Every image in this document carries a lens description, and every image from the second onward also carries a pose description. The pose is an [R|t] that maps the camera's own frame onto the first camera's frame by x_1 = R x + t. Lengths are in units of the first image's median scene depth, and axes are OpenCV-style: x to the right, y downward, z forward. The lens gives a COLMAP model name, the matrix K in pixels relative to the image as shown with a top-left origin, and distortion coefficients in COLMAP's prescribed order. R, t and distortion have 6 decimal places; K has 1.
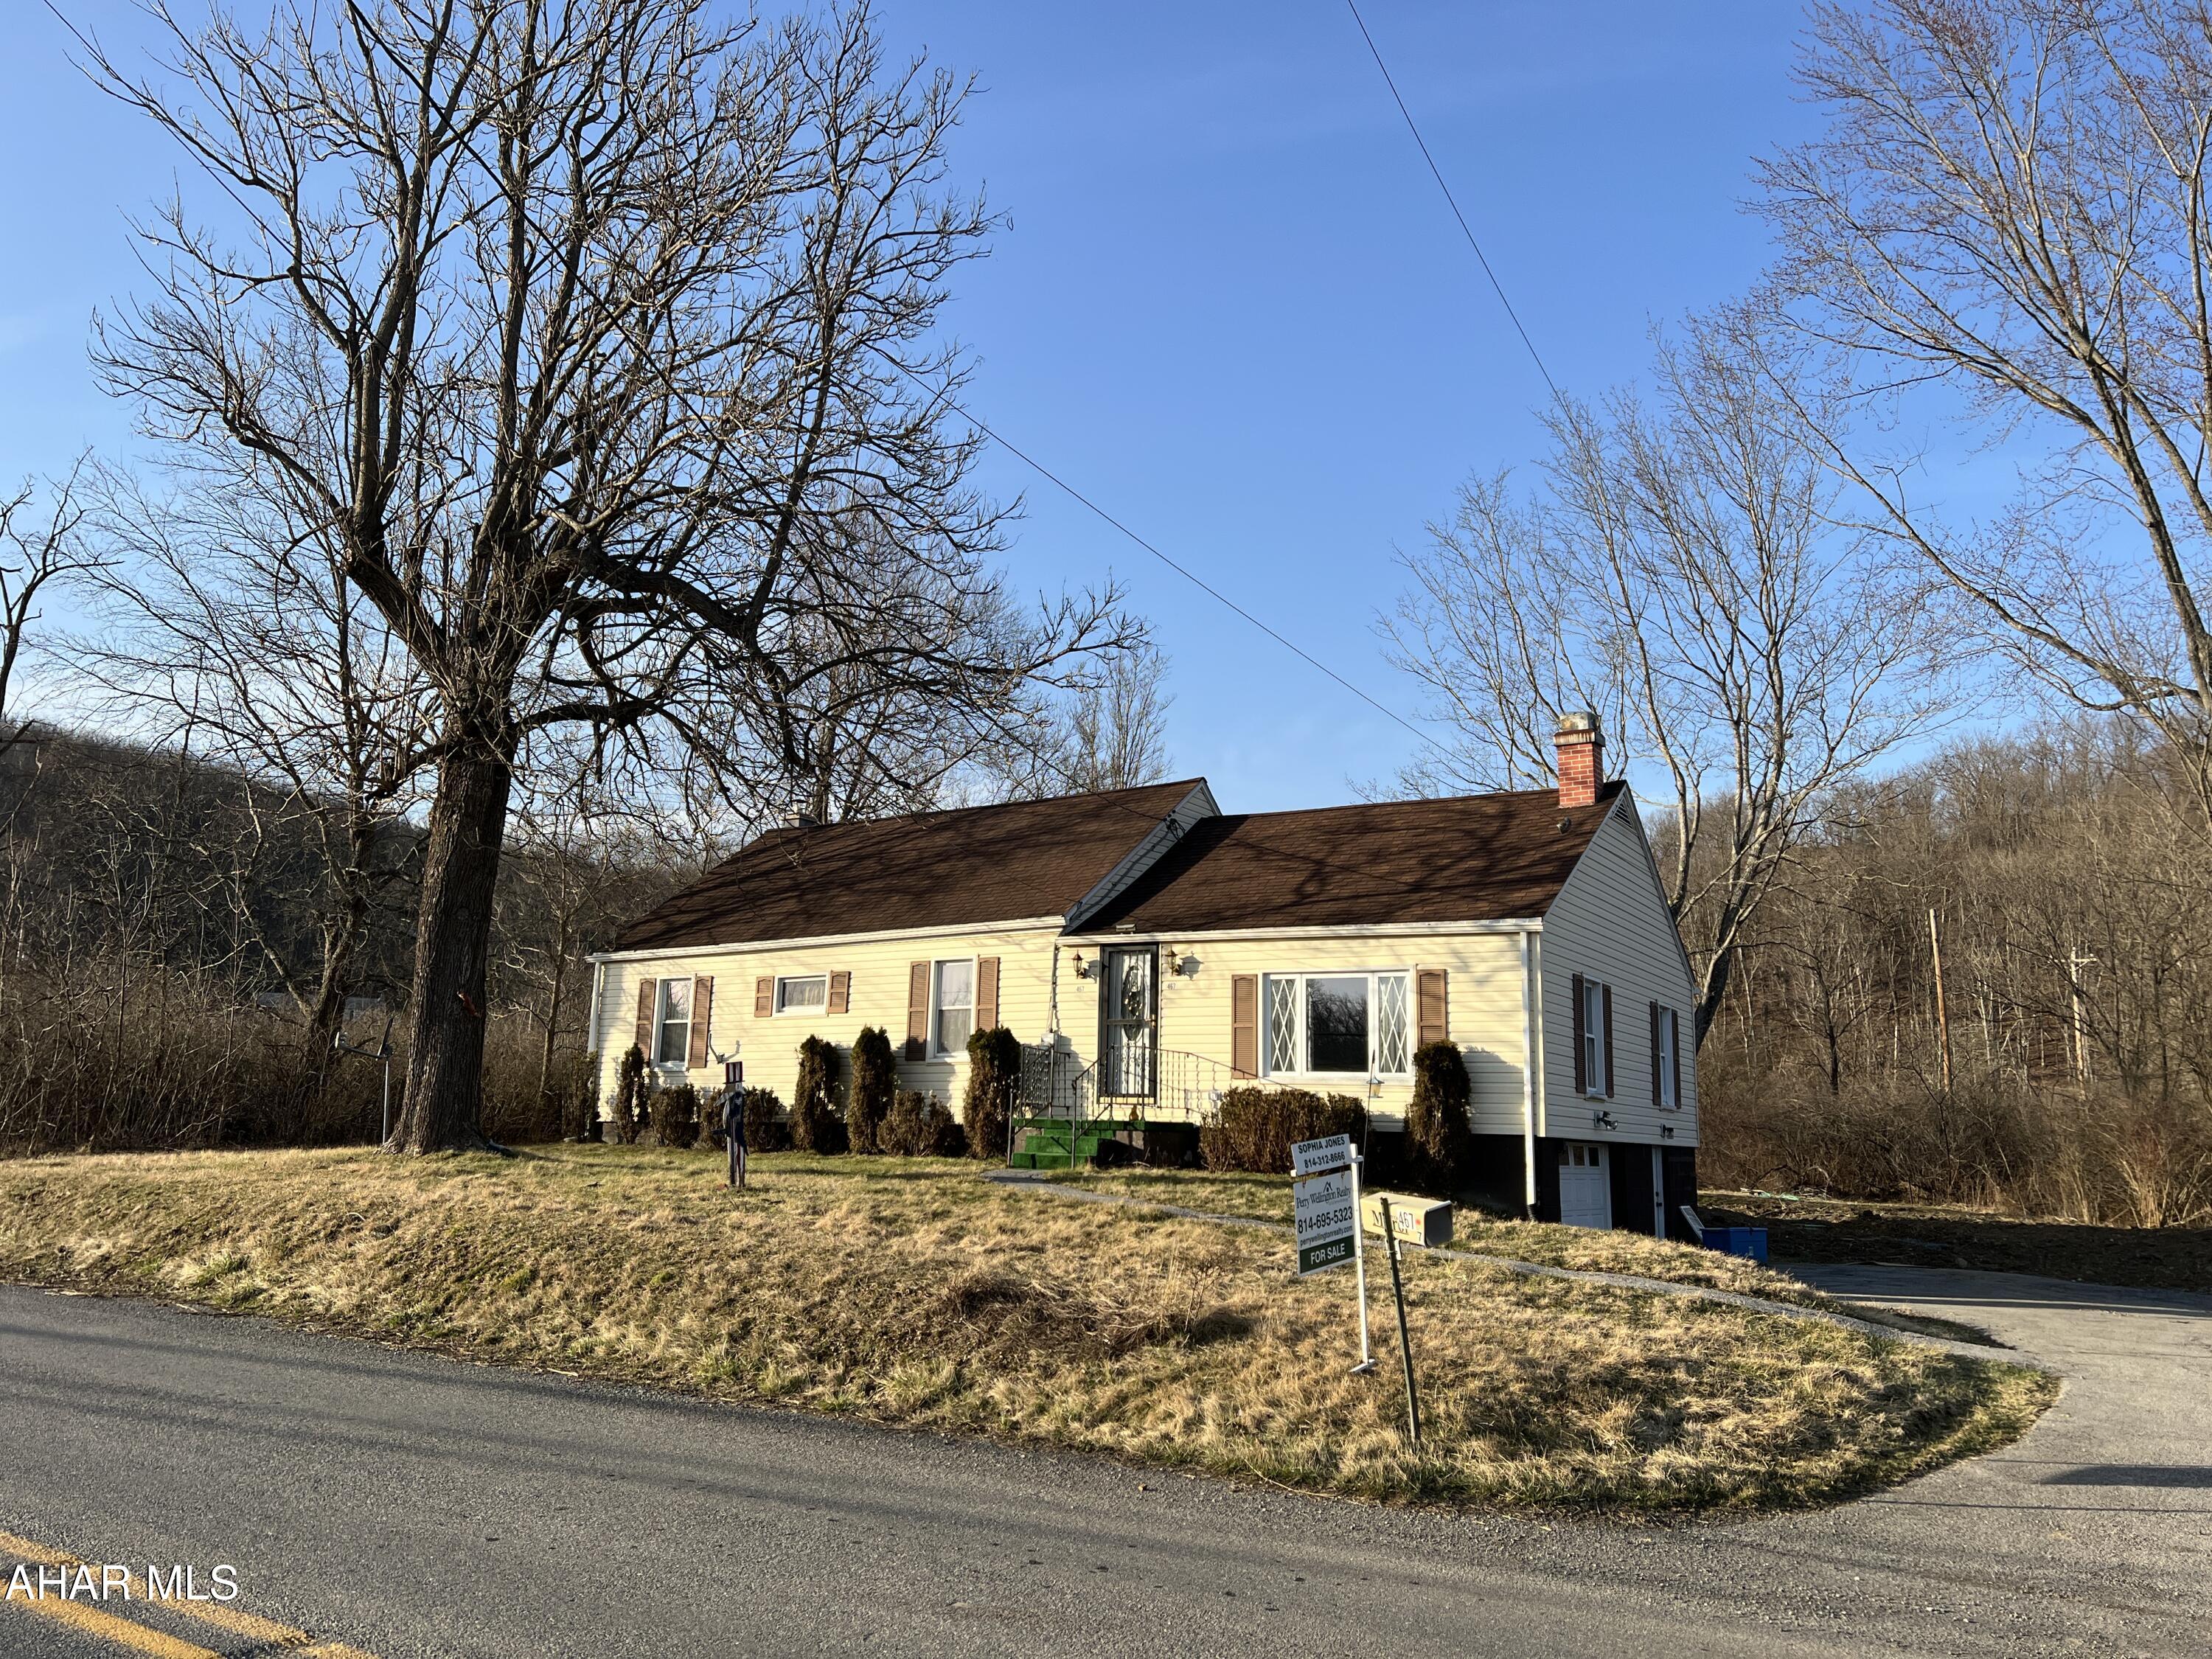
lens RADIAL K [[1655.2, 0, 1106.0], [0, 1655.2, 829.5], [0, 0, 1]] dist [0.138331, -0.220784]
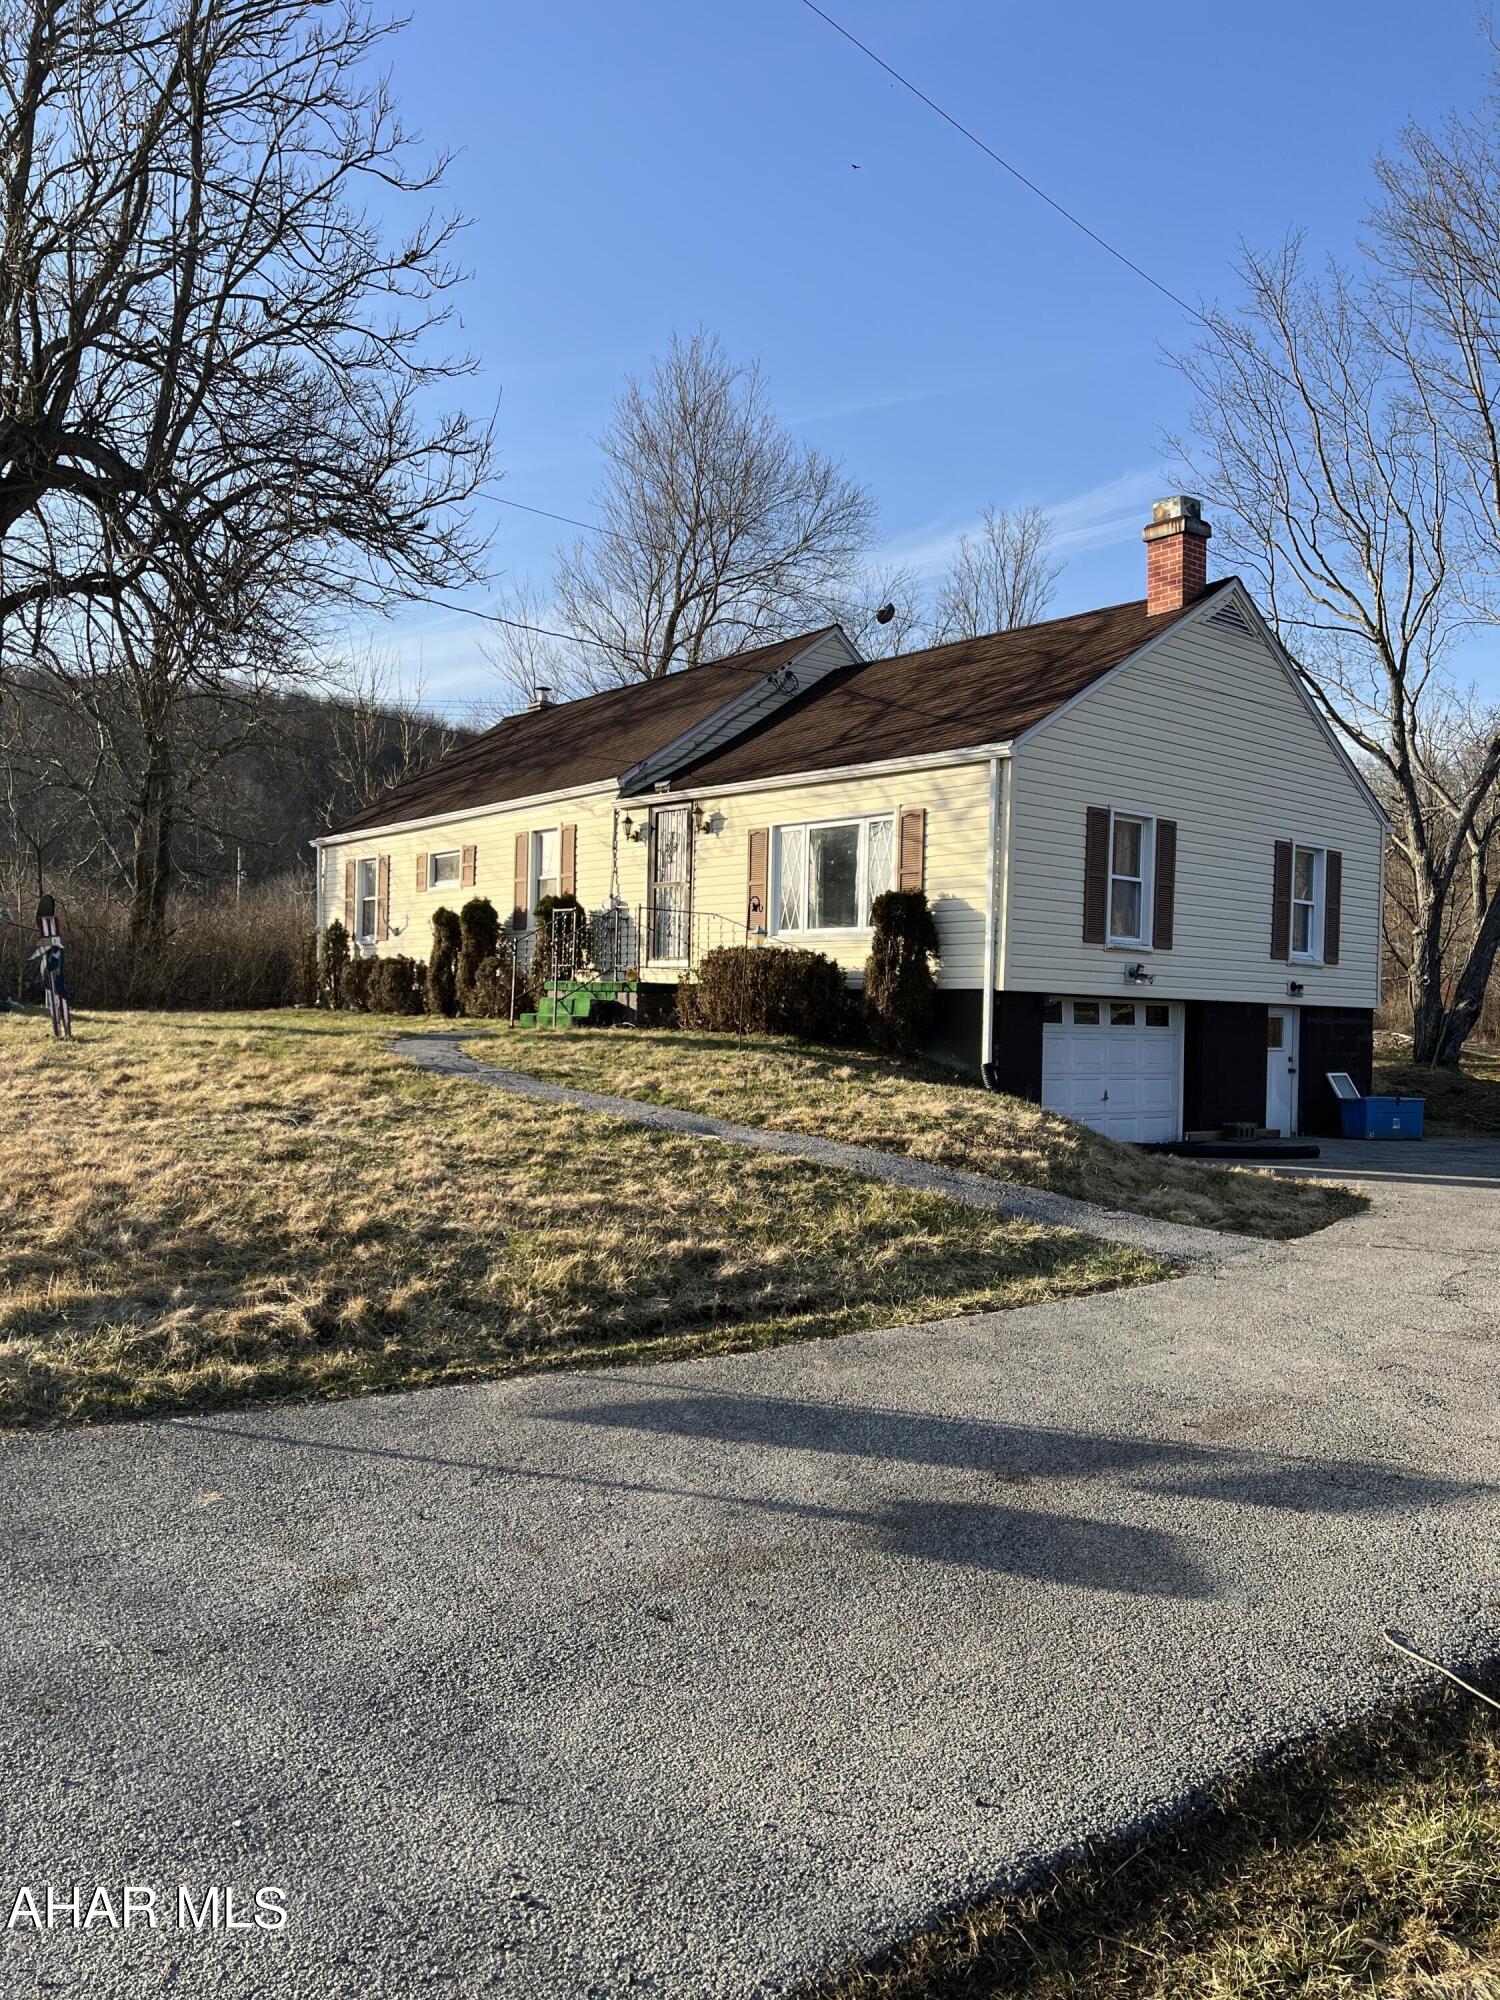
lens RADIAL K [[1496.6, 0, 734.4], [0, 1496.6, 1001.1], [0, 0, 1]] dist [0.138331, -0.220784]
pose [[0.950050, -0.004538, -0.312065, 0.316631], [0.056380, 0.985940, 0.157303, 0.047405], [0.306964, -0.167040, 0.936948, 0.178505]]
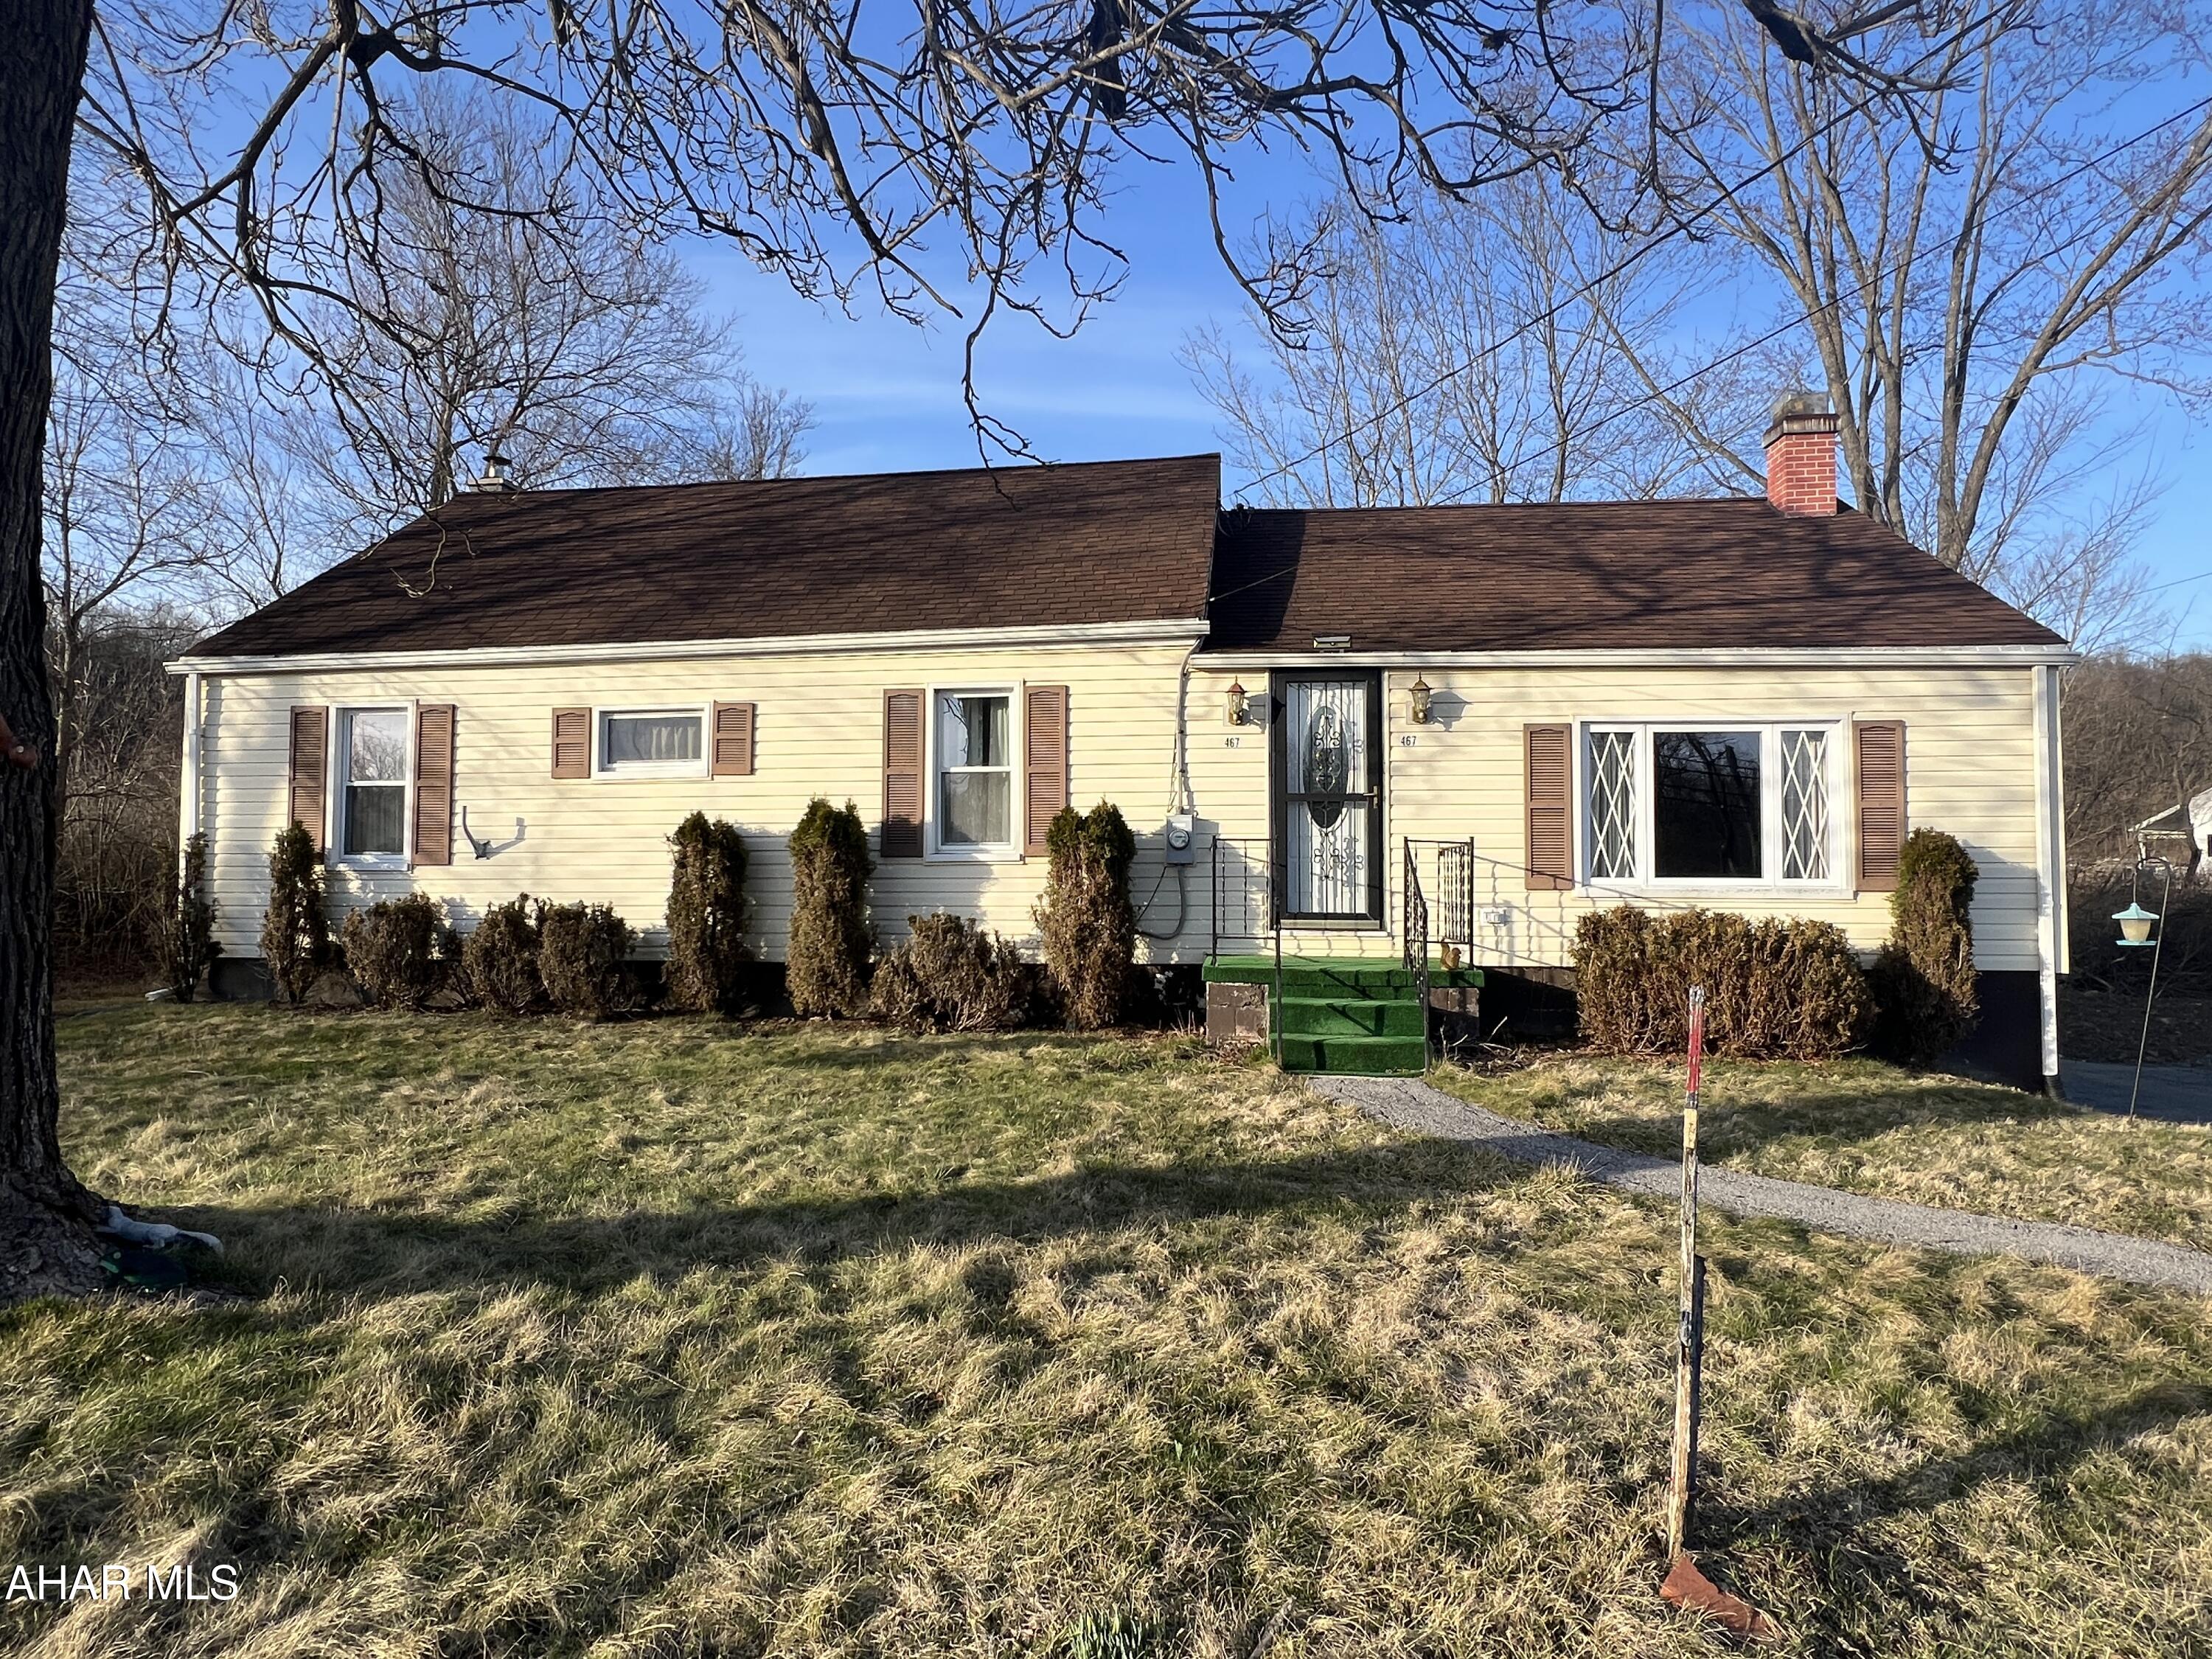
lens RADIAL K [[1211.4, 0, 1106.0], [0, 1211.4, 829.5], [0, 0, 1]] dist [-0.000272, -0.000228]
pose [[0.906450, -0.006703, 0.422260, -0.244350], [-0.058563, 0.988219, 0.141402, 0.068421], [-0.418233, -0.152902, 0.895378, 0.622937]]
